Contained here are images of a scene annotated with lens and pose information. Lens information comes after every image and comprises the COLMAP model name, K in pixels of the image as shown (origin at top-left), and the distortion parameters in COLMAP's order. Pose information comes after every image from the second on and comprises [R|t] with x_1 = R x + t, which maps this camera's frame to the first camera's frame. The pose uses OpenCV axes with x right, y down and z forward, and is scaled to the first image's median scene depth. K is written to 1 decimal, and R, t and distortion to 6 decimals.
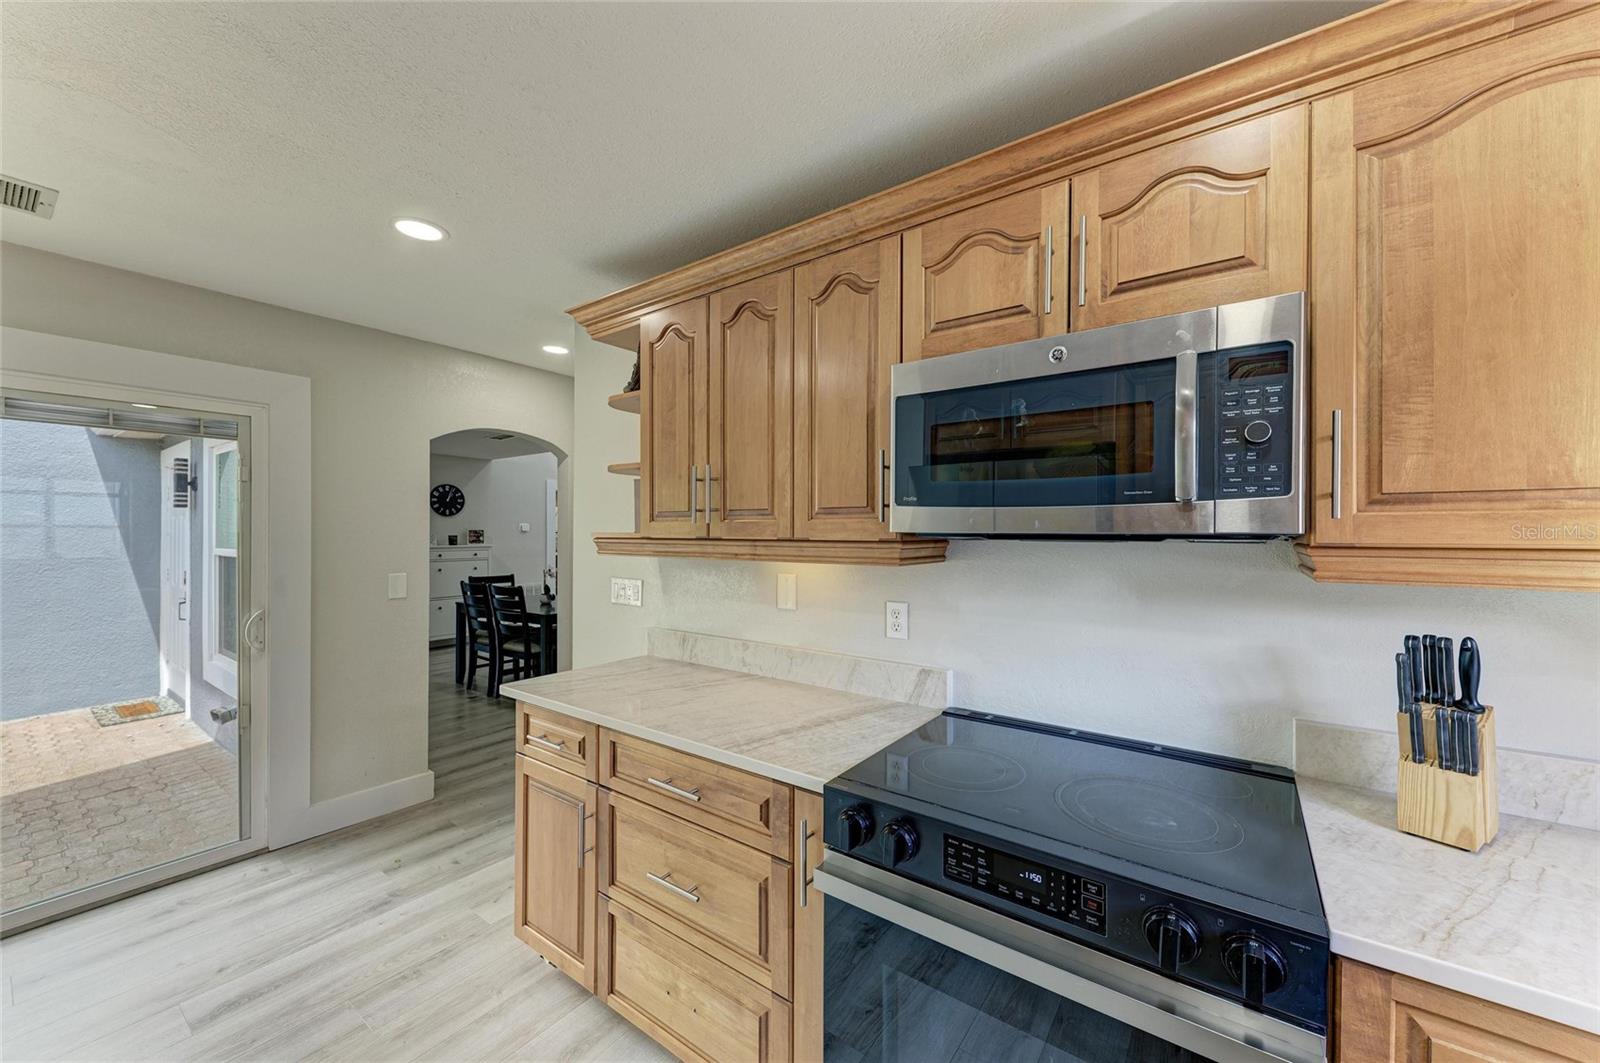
lens RADIAL K [[611.9, 0, 794.1], [0, 611.9, 533.3], [0, 0, 1]] dist [0.007912, -0.000385]
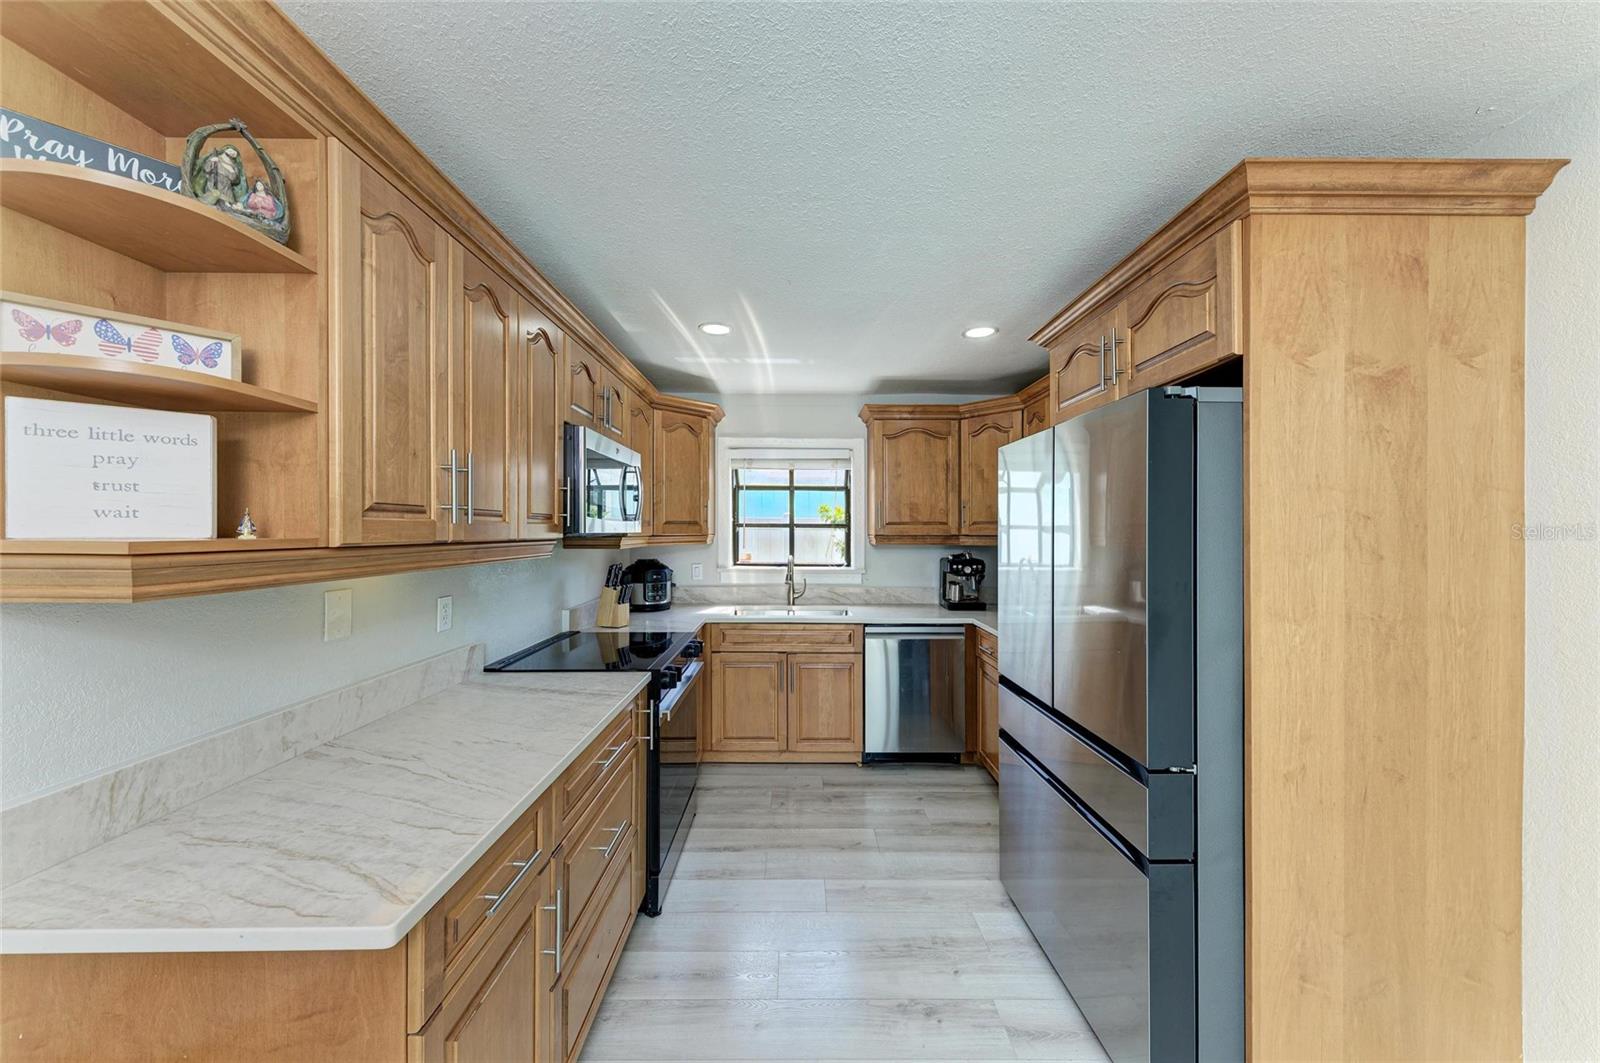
lens RADIAL K [[548.4, 0, 802.8], [0, 548.4, 531.2], [0, 0, 1]] dist [0.009341, -0.001168]
pose [[-0.609944, -0.004594, 0.792431, -1.163376], [0.000017, 0.999983, 0.005810, -0.012435], [-0.792445, 0.003558, -0.609934, 1.272780]]
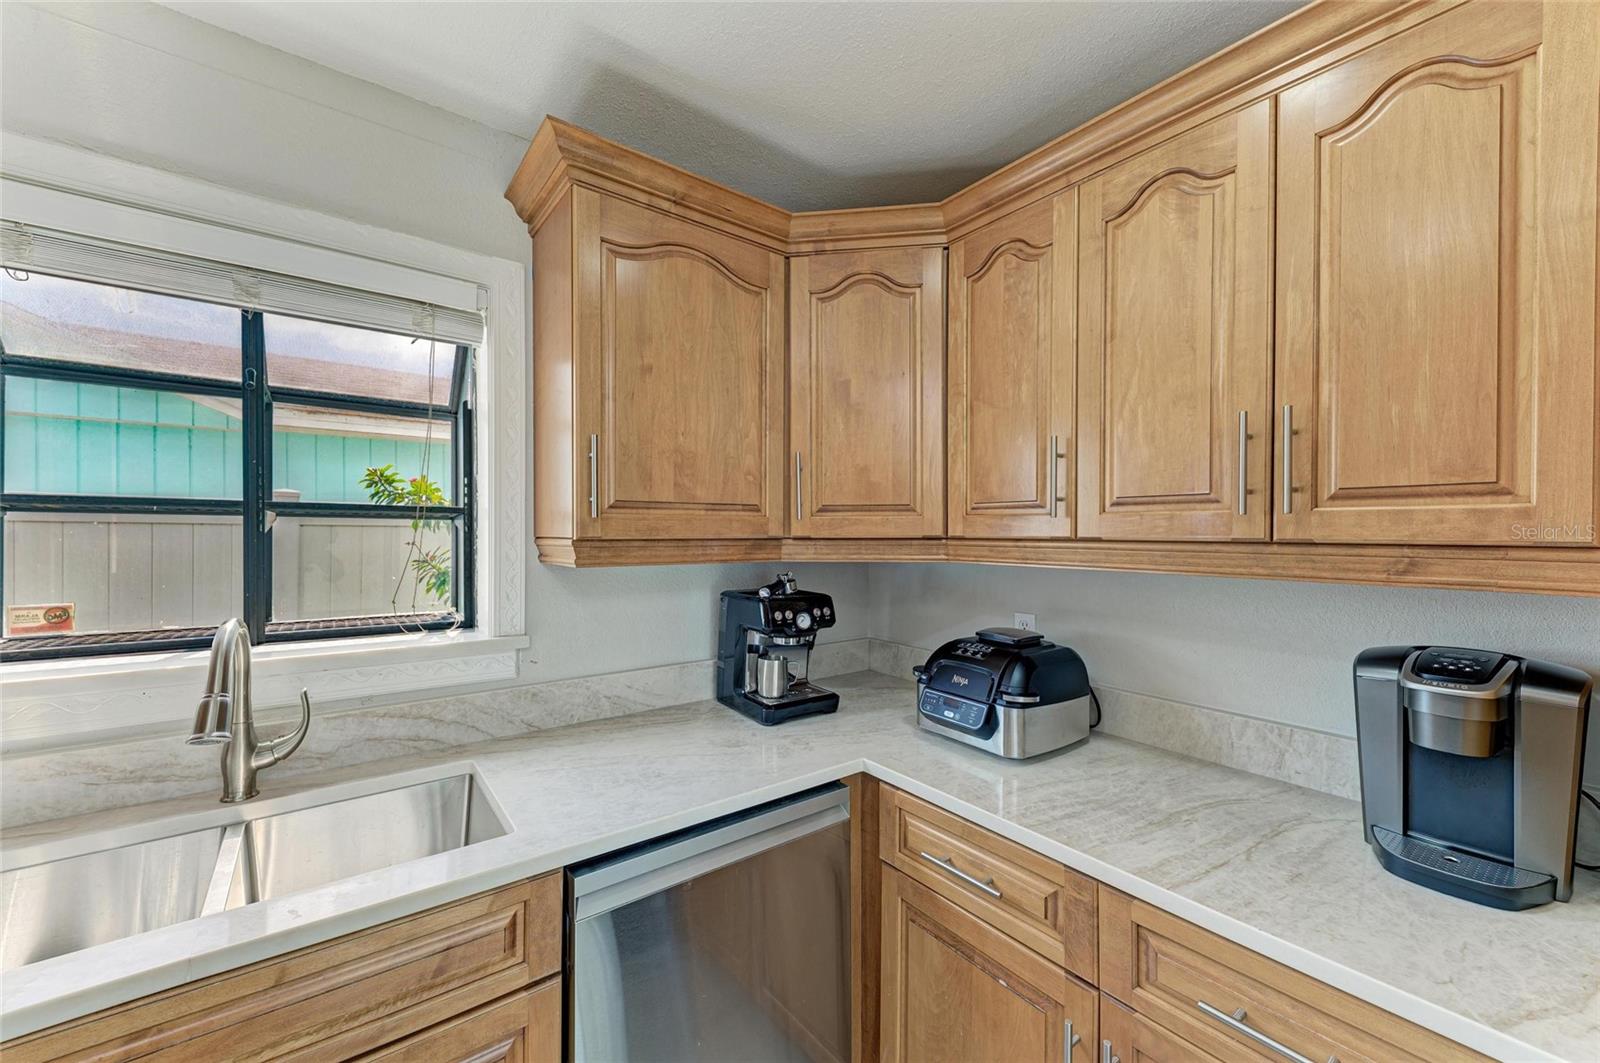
lens RADIAL K [[611.9, 0, 803.7], [0, 611.9, 536.7], [0, 0, 1]] dist [0.007912, -0.000385]
pose [[-0.963990, -0.005228, 0.265886, -0.063854], [-0.003042, 0.999958, 0.008635, 0.006245], [-0.265920, 0.007515, -0.963966, 0.369749]]
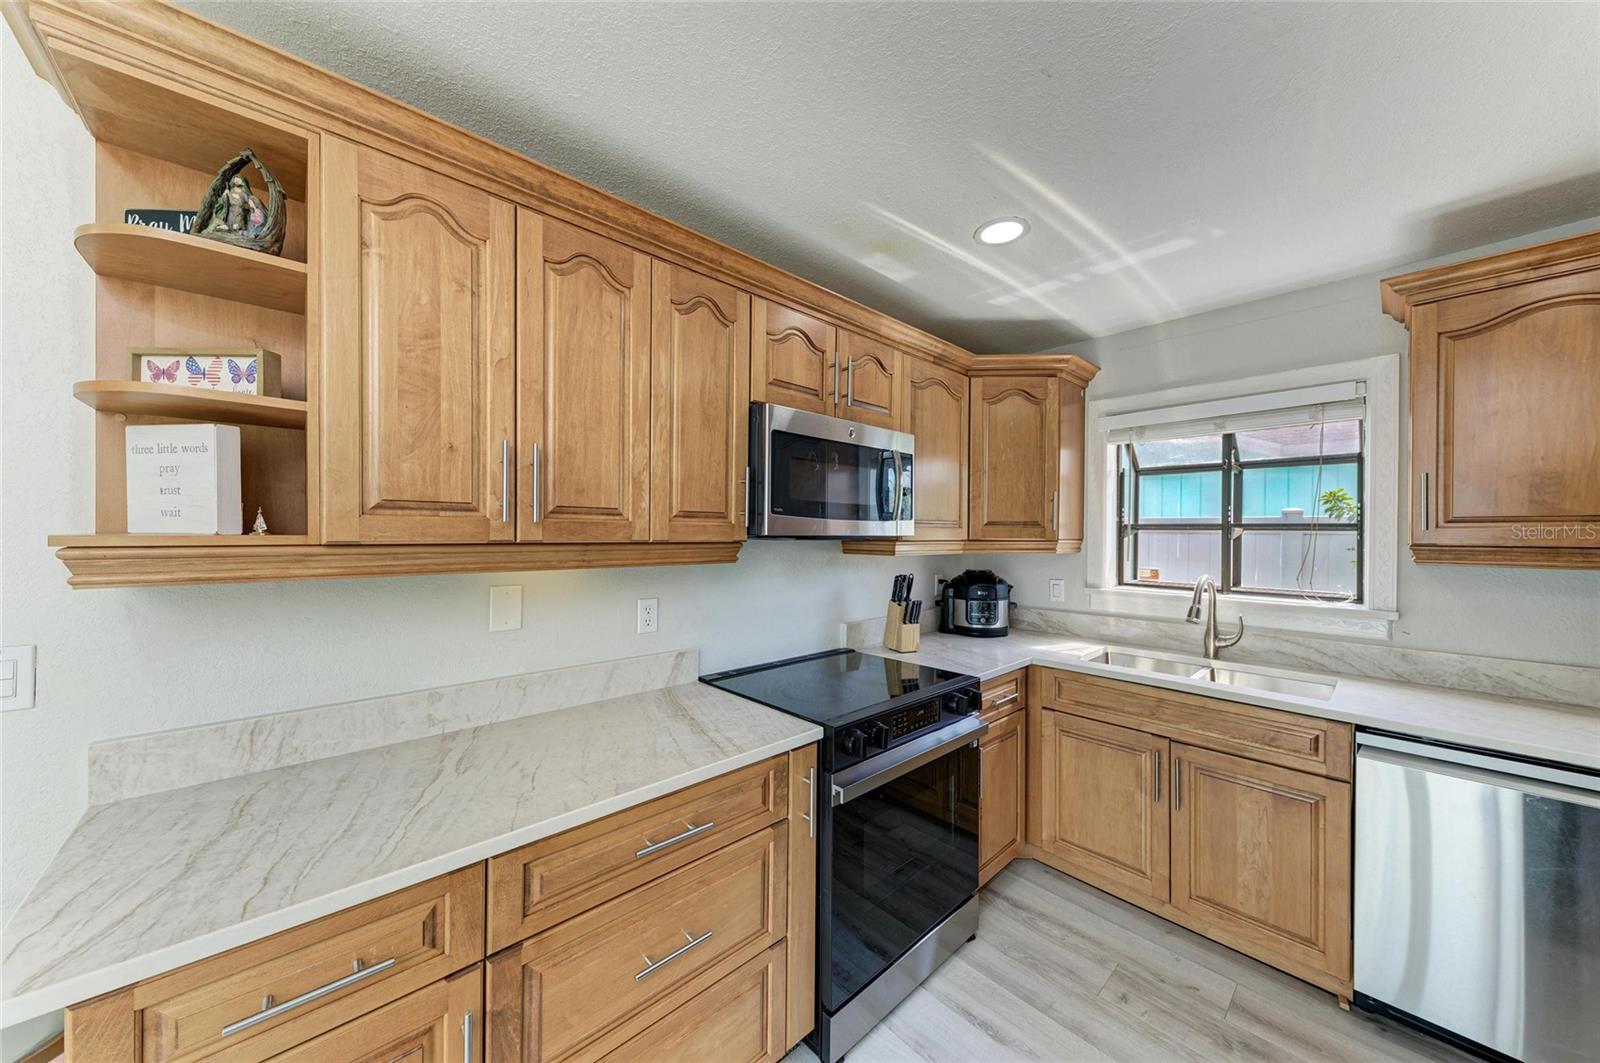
lens RADIAL K [[548.4, 0, 802.1], [0, 548.4, 536.9], [0, 0, 1]] dist [0.009341, -0.001168]
pose [[0.176869, -0.005812, 0.984217, -0.854177], [-0.000973, 0.999981, 0.006080, -0.003569], [-0.984234, -0.002033, 0.176860, 0.655677]]
